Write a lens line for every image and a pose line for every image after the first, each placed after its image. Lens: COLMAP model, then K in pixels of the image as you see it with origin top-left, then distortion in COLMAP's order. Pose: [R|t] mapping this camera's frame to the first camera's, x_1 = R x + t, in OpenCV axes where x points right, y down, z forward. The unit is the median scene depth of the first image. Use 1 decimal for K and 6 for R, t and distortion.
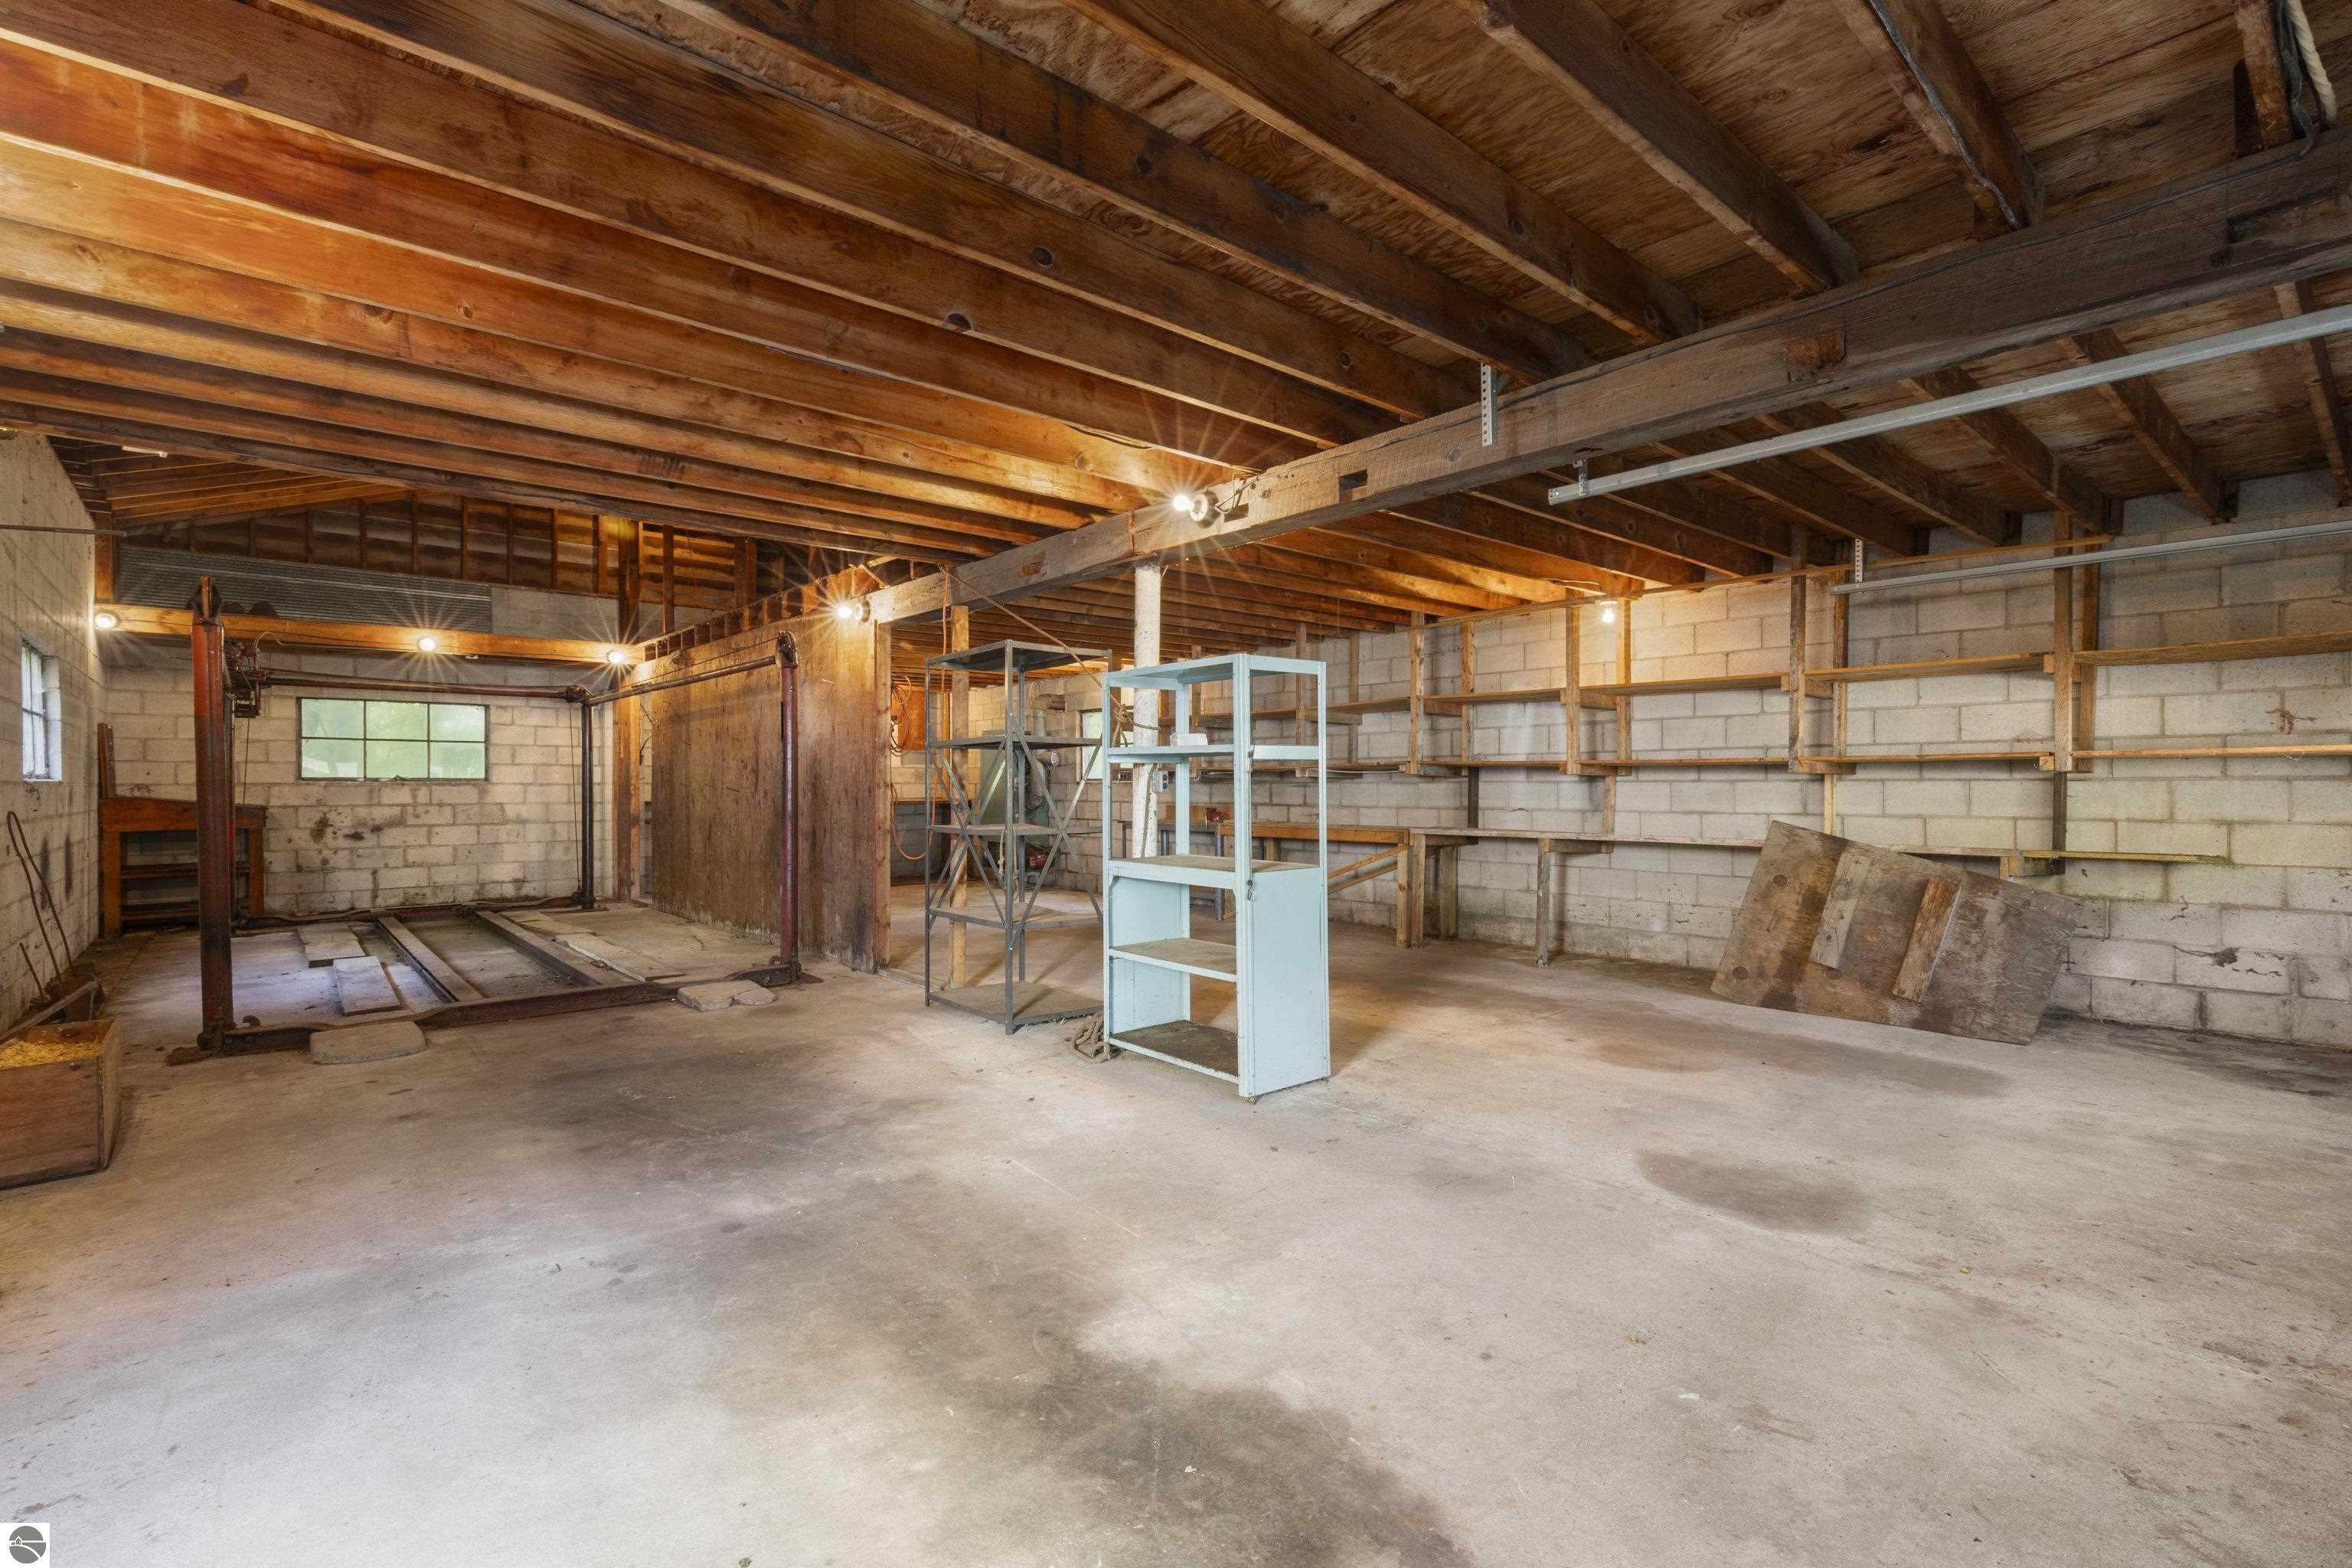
lens RADIAL K [[1054.8, 0, 1182.1], [0, 1054.8, 790.6], [0, 0, 1]] dist [0.007636, -0.001190]
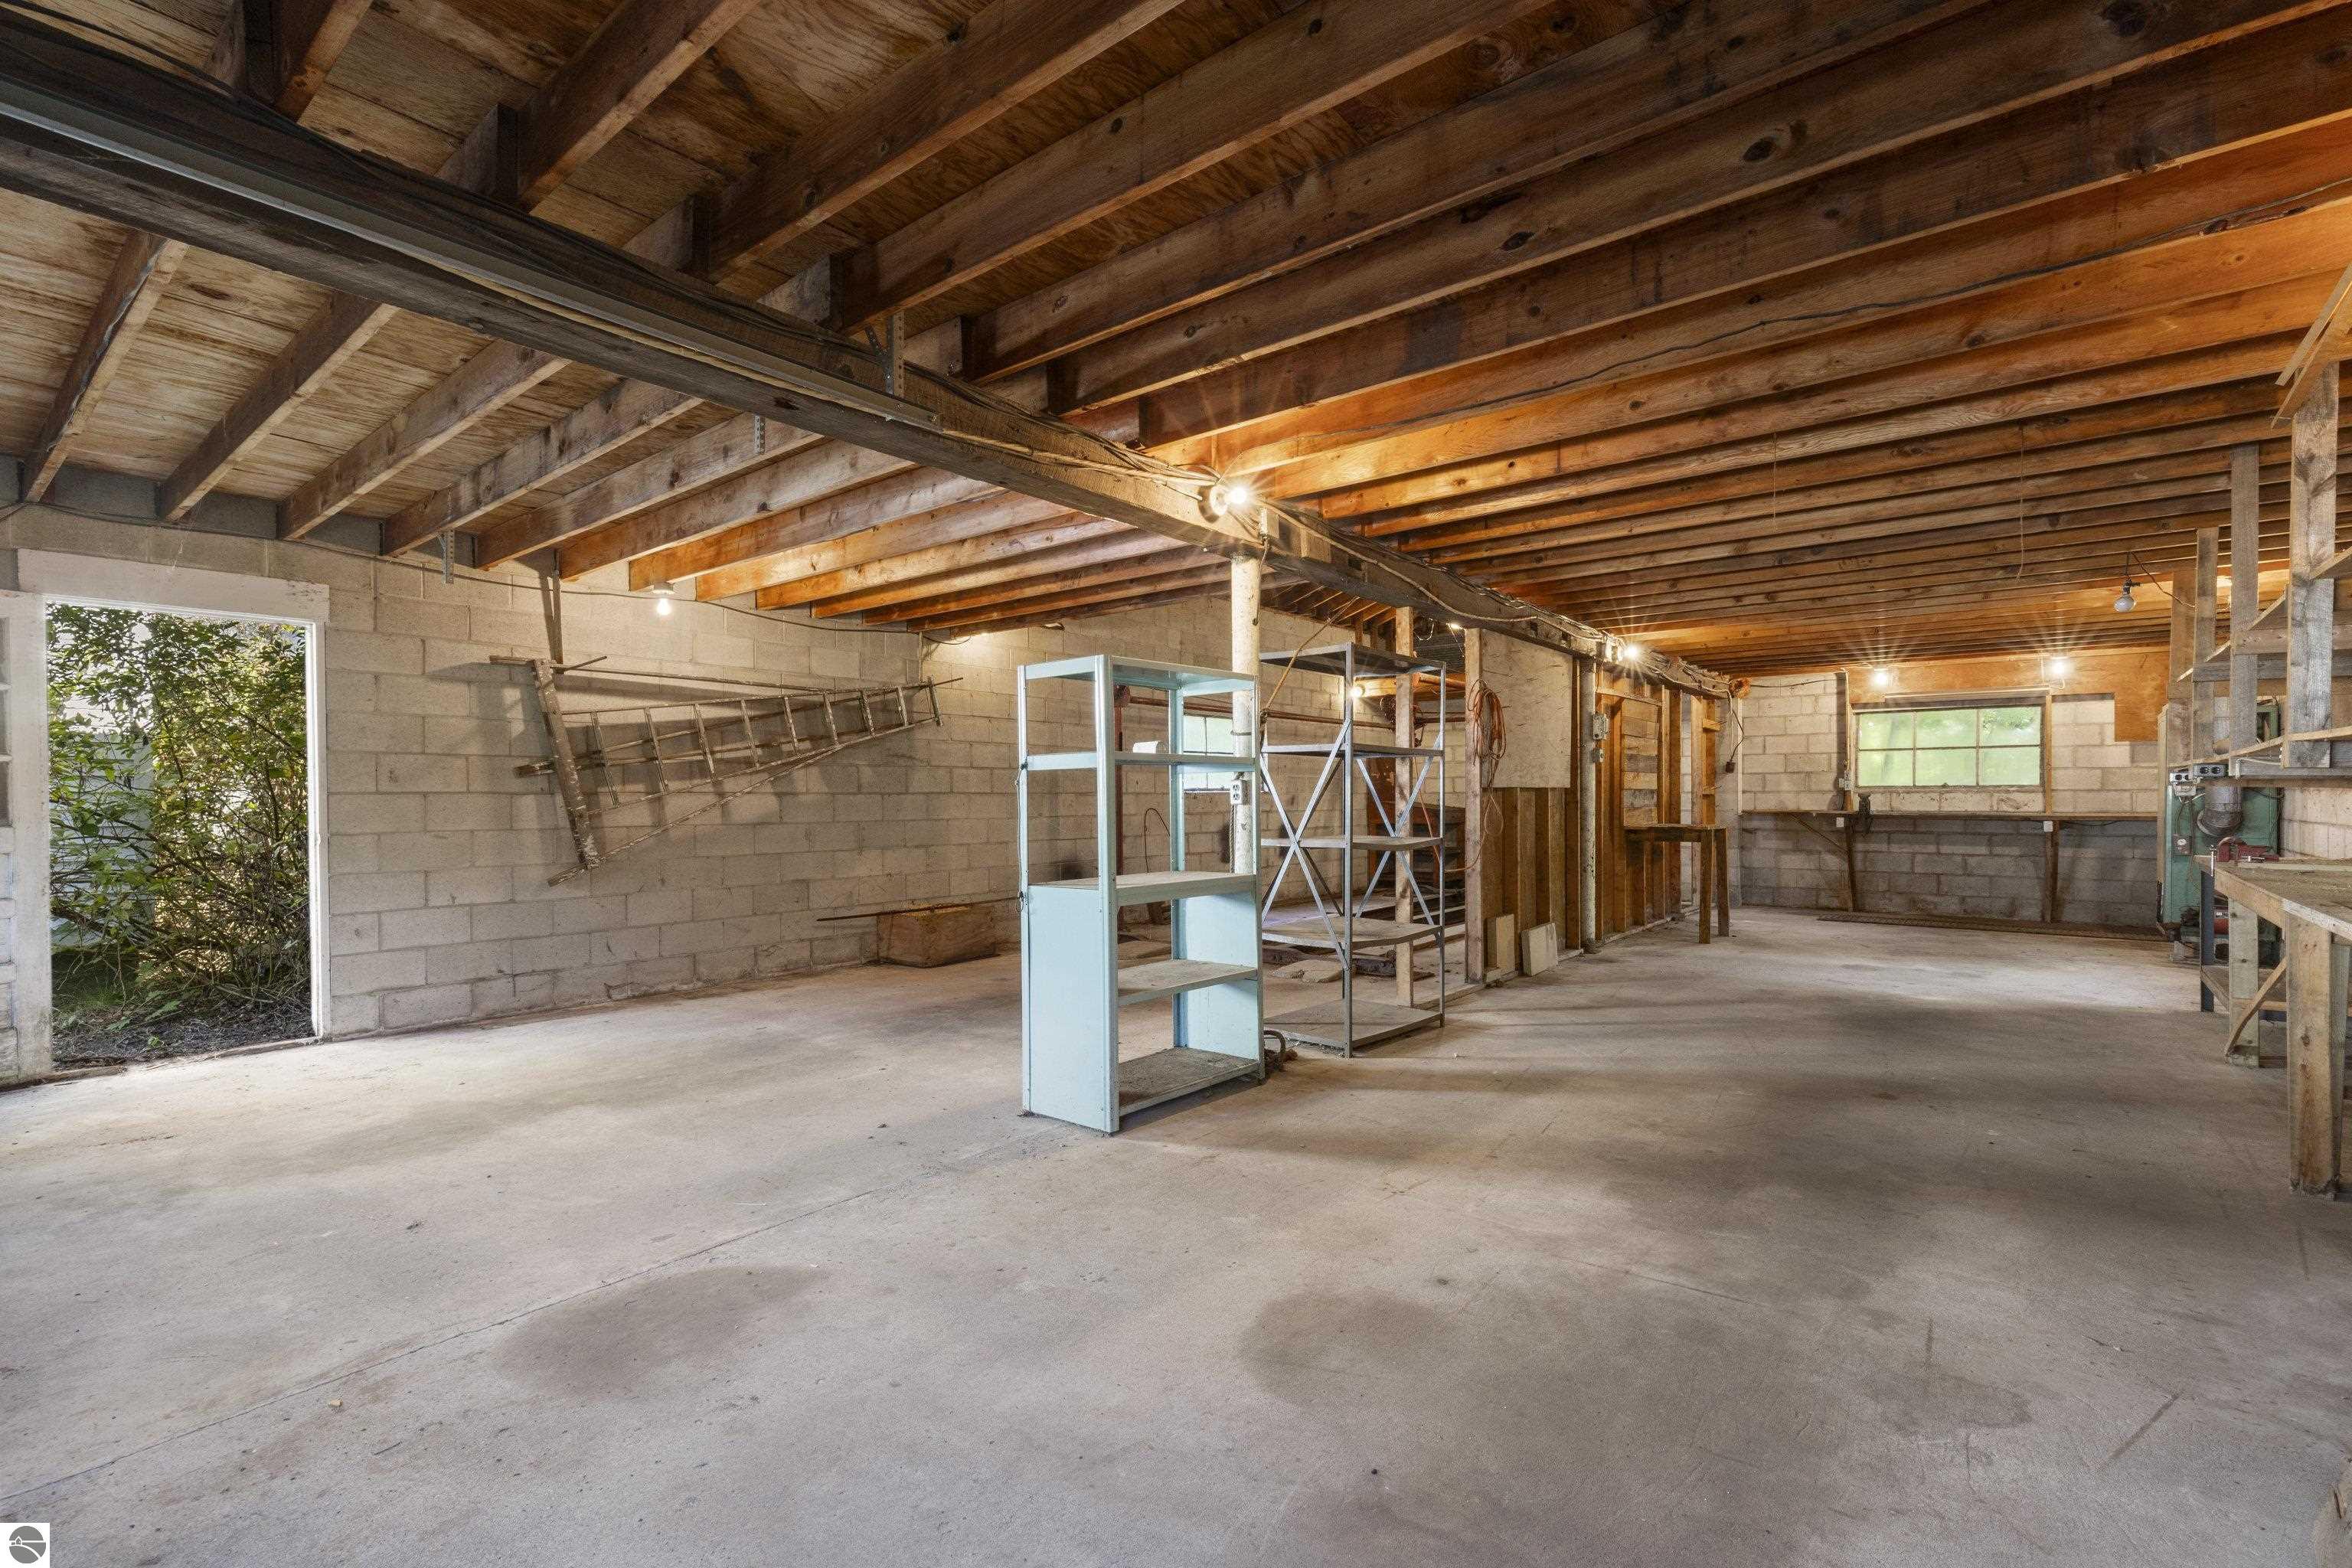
lens RADIAL K [[1054.8, 0, 1185.6], [0, 1054.8, 801.2], [0, 0, 1]] dist [0.007636, -0.001190]
pose [[0.171204, 0.000230, -0.985236, 1.297013], [-0.001330, 0.999999, 0.000002, -0.001344], [0.985235, 0.001310, 0.171205, 1.183591]]
